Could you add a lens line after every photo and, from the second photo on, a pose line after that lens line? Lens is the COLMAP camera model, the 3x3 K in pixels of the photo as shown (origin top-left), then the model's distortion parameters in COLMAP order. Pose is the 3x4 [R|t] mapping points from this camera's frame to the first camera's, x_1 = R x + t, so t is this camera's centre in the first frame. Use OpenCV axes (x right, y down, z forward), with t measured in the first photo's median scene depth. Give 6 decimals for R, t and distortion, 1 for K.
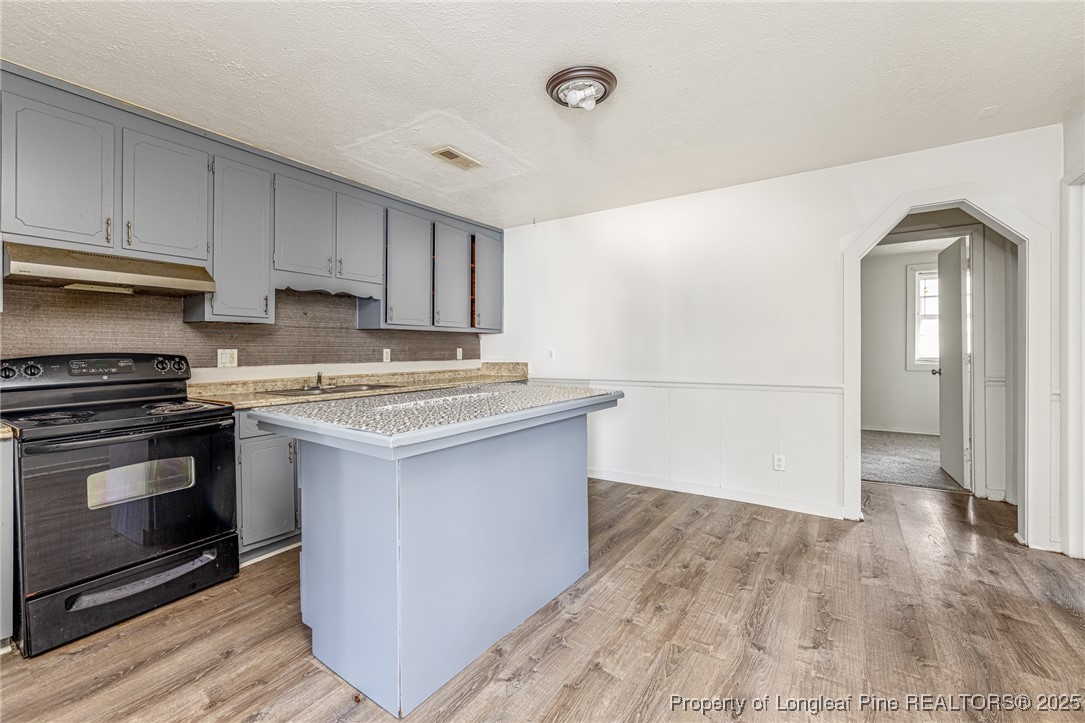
lens RADIAL K [[461.7, 0, 541.6], [0, 461.7, 356.4], [0, 0, 1]] dist [0.002478, 0.000538]
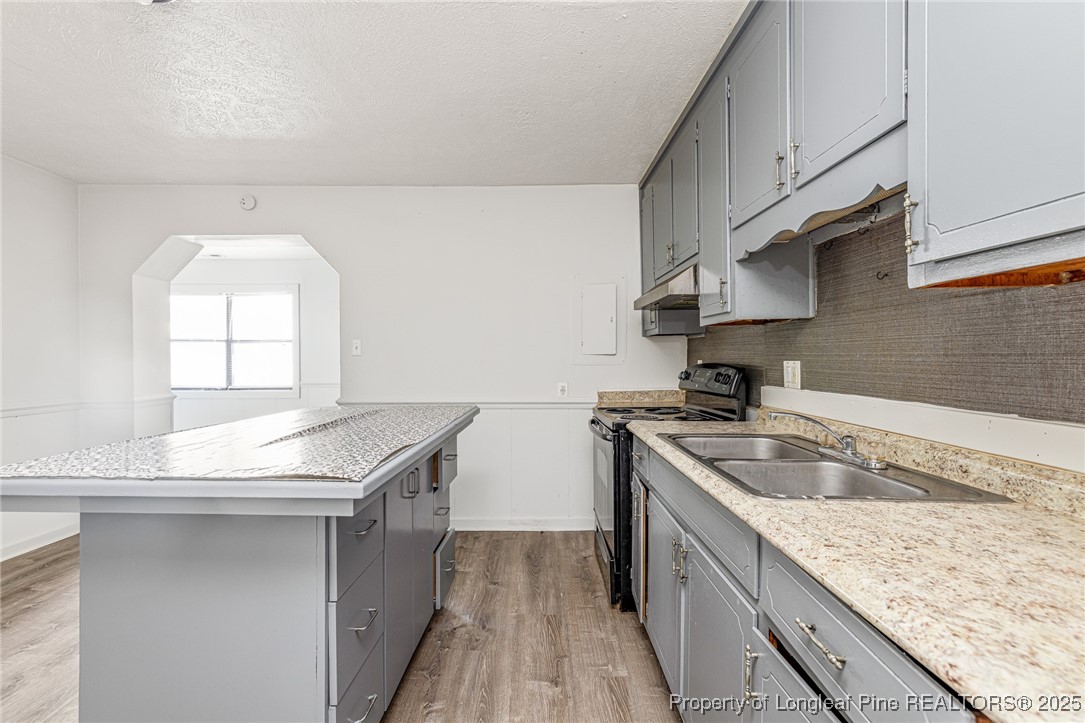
lens RADIAL K [[461.7, 0, 542.8], [0, 461.7, 358.3], [0, 0, 1]] dist [0.002478, 0.000538]
pose [[-0.836054, 0.008214, -0.548586, -0.029662], [-0.001928, 0.999838, 0.017910, -0.026015], [0.548644, 0.016031, -0.835902, 1.210605]]
